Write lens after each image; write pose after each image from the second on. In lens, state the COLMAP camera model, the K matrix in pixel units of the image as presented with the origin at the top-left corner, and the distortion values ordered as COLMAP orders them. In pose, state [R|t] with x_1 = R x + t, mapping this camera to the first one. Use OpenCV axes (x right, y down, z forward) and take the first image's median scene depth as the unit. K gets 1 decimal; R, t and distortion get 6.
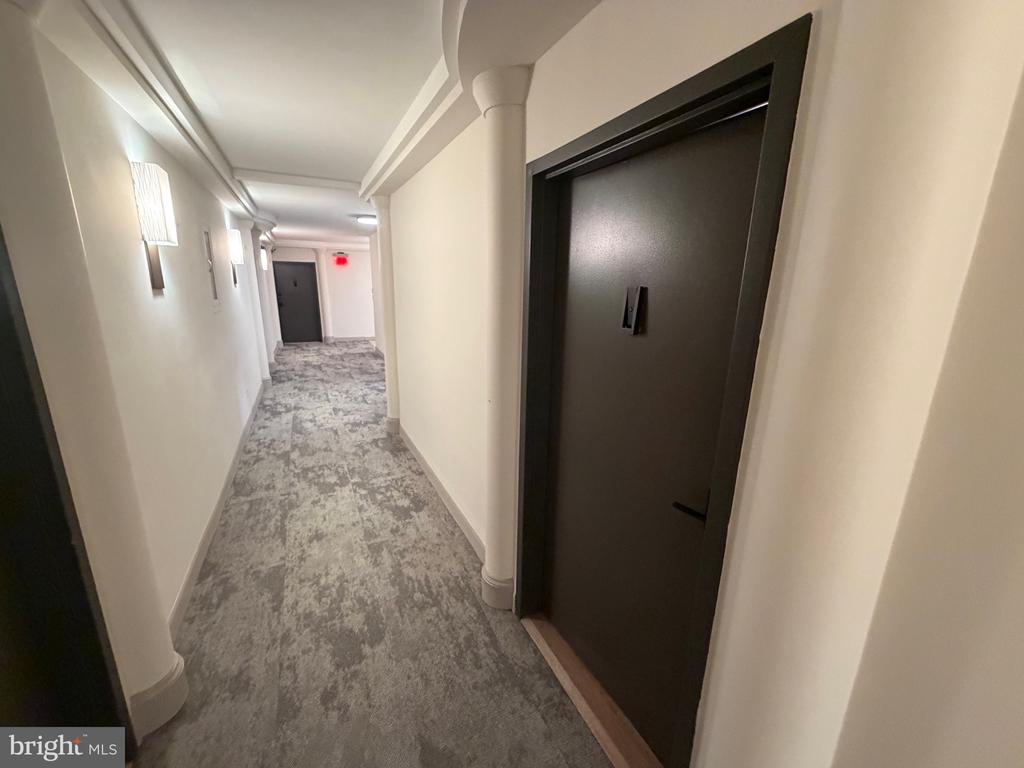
lens RADIAL K [[411.7, 0, 492.4], [0, 411.7, 384.4], [0, 0, 1]] dist [-0.030806, 0.000029]
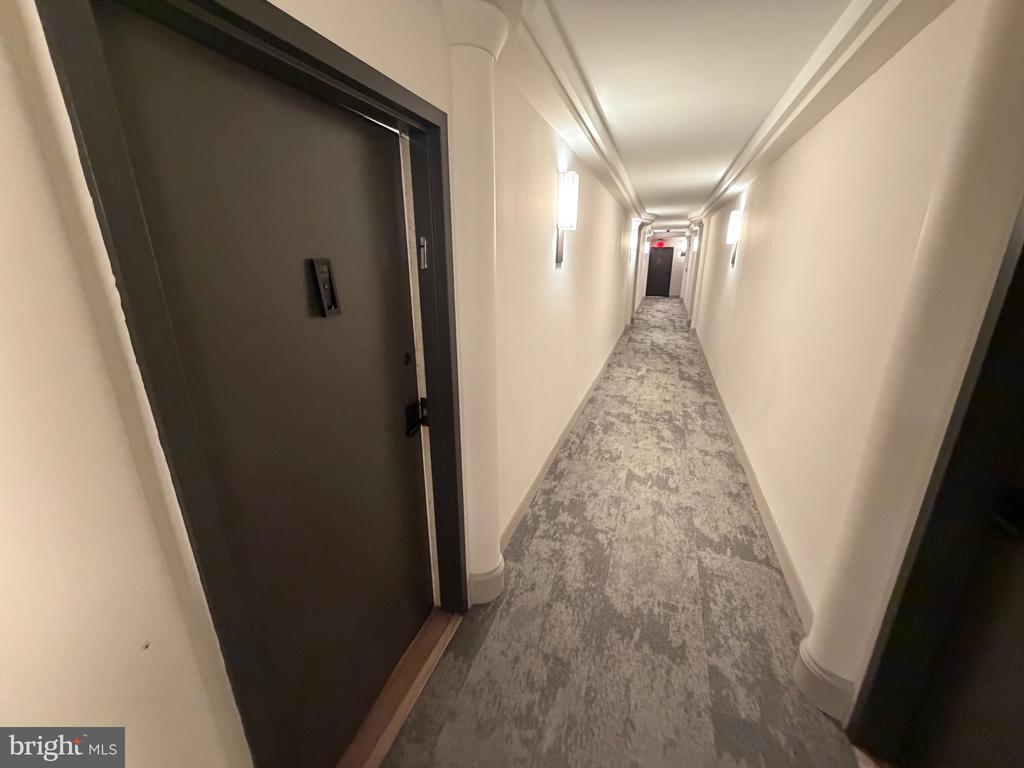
lens RADIAL K [[410.9, 0, 508.2], [0, 410.9, 383.6], [0, 0, 1]] dist [0.000629, -0.000163]
pose [[0.719705, 0.185640, -0.669002, 0.094576], [-0.149871, 0.982412, 0.111378, 0.051650], [0.677911, 0.020104, 0.734869, -0.199991]]
